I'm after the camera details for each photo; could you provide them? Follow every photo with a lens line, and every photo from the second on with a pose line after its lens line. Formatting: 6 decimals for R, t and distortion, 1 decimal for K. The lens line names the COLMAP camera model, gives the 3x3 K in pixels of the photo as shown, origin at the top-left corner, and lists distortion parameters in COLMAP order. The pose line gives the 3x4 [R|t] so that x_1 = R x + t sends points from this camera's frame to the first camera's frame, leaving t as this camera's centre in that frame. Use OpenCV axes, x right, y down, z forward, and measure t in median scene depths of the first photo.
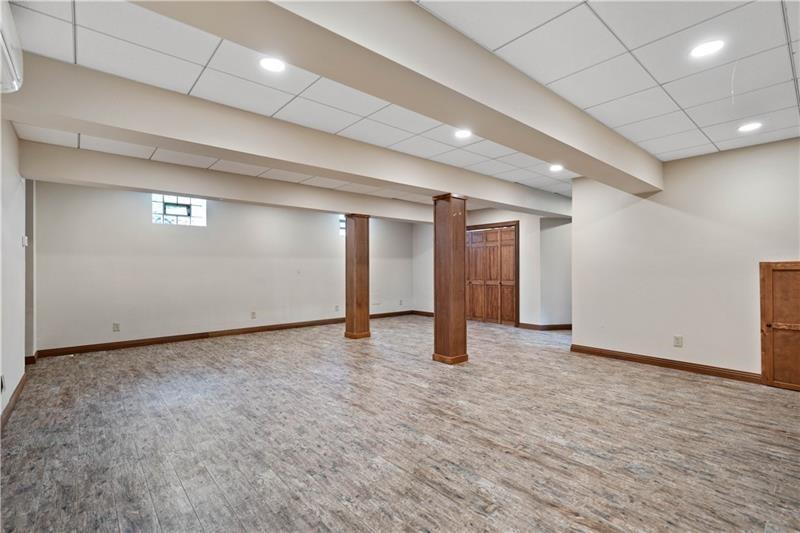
lens RADIAL K [[362.5, 0, 402.4], [0, 362.5, 268.0], [0, 0, 1]] dist [0.000816, 0.001288]
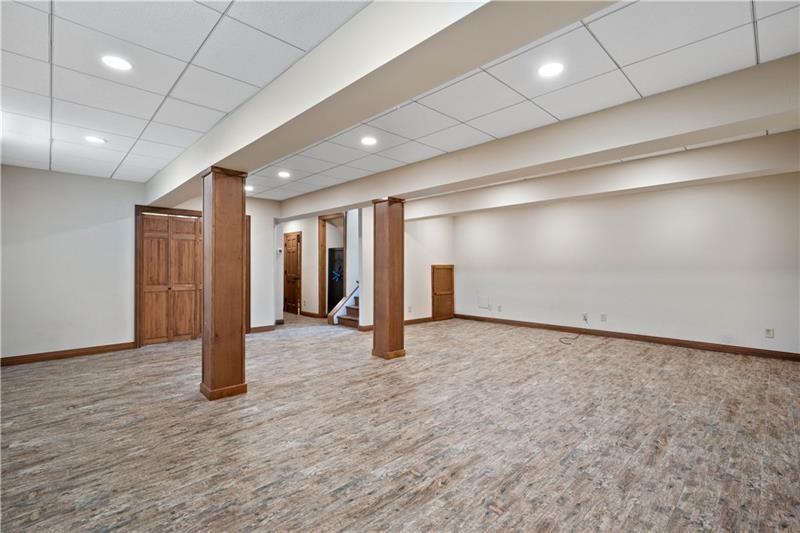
lens RADIAL K [[362.5, 0, 402.6], [0, 362.5, 264.8], [0, 0, 1]] dist [0.000816, 0.001288]
pose [[-0.043169, 0.010077, 0.999017, -1.329475], [0.000929, 0.999949, -0.010046, 0.005314], [-0.999067, 0.000494, -0.043177, 1.458958]]
